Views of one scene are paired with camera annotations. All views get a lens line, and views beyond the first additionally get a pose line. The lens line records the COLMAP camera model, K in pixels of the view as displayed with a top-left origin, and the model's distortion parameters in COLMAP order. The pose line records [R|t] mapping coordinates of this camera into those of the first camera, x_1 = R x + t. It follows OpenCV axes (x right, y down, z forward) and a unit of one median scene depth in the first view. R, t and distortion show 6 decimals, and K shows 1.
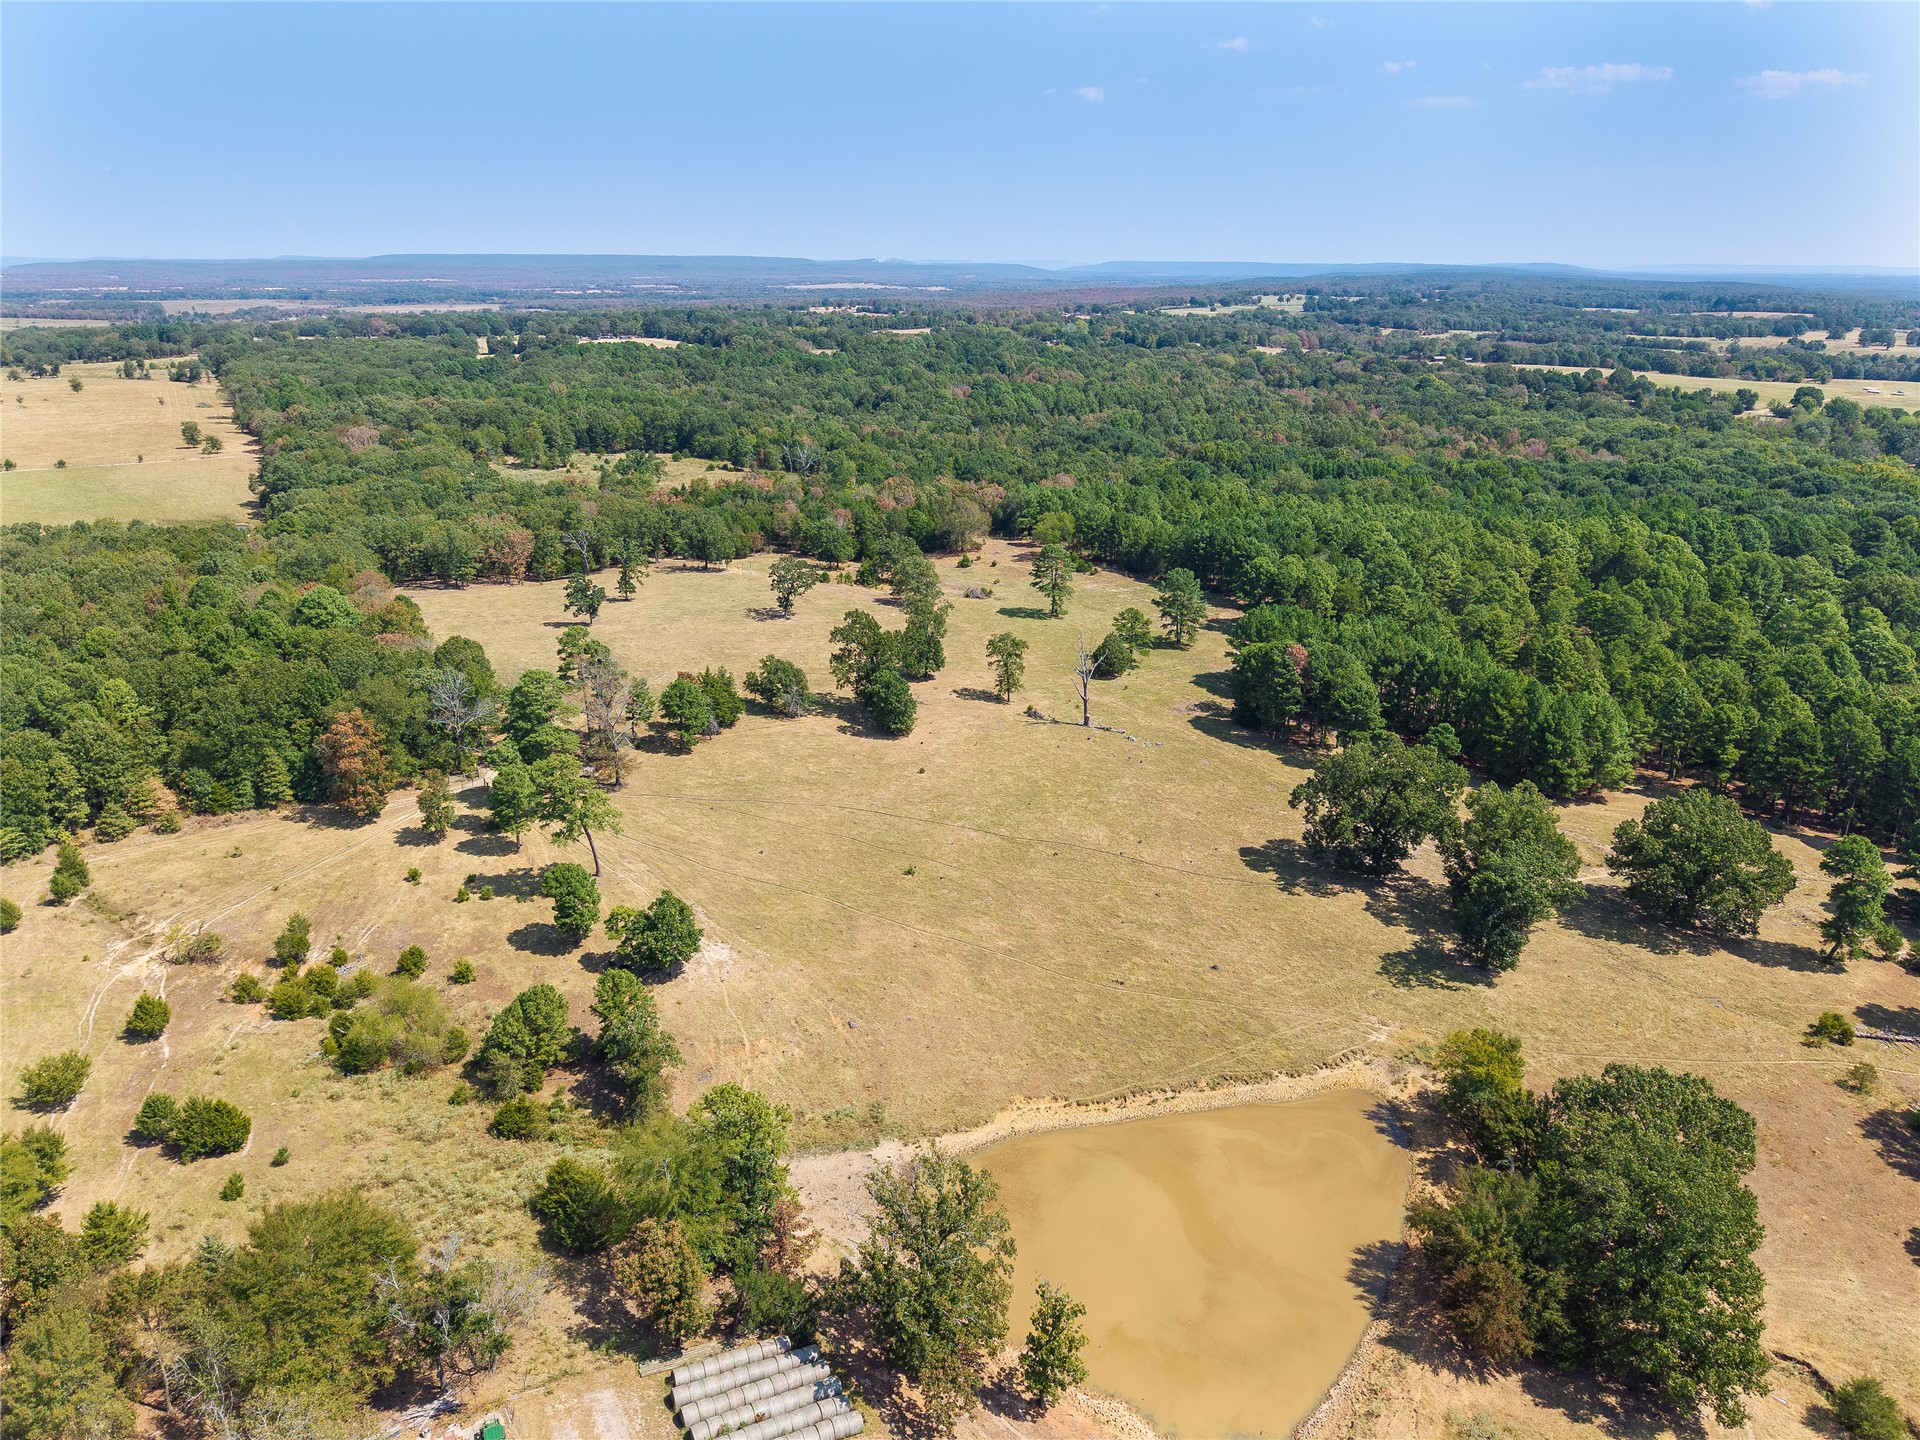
lens RADIAL K [[1283.9, 0, 962.8], [0, 1283.9, 712.8], [0, 0, 1]] dist [0.026848, -0.025435]
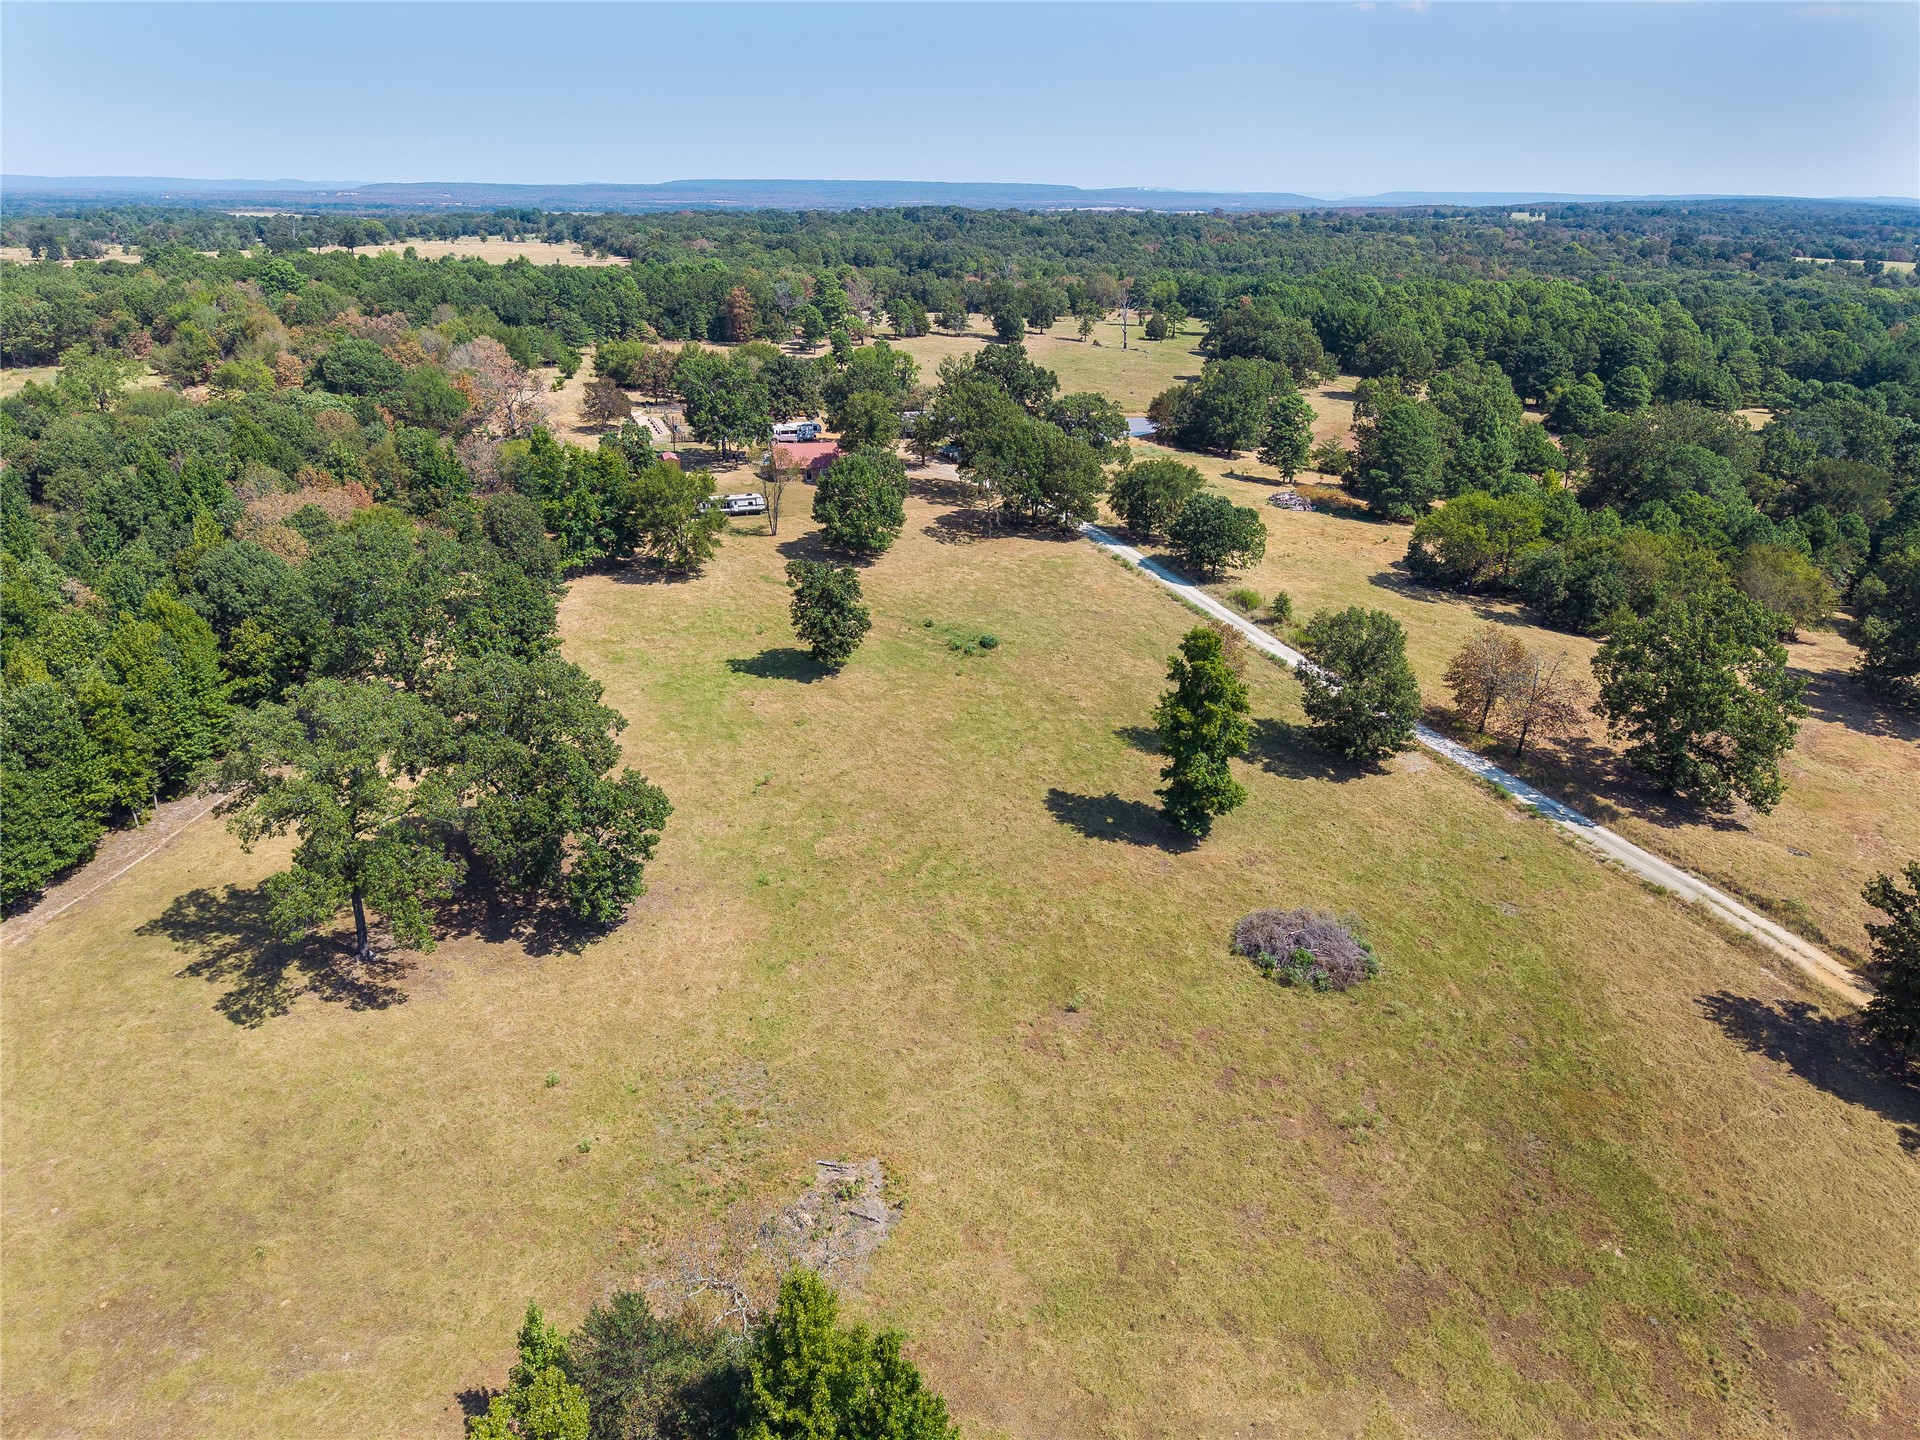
lens RADIAL K [[1283.9, 0, 949.5], [0, 1283.9, 733.5], [0, 0, 1]] dist [0.026848, -0.025435]
pose [[0.979175, 0.086542, -0.183650, 0.541944], [-0.075381, 0.994907, 0.066924, 1.013712], [0.188507, -0.051686, 0.980711, -1.839404]]
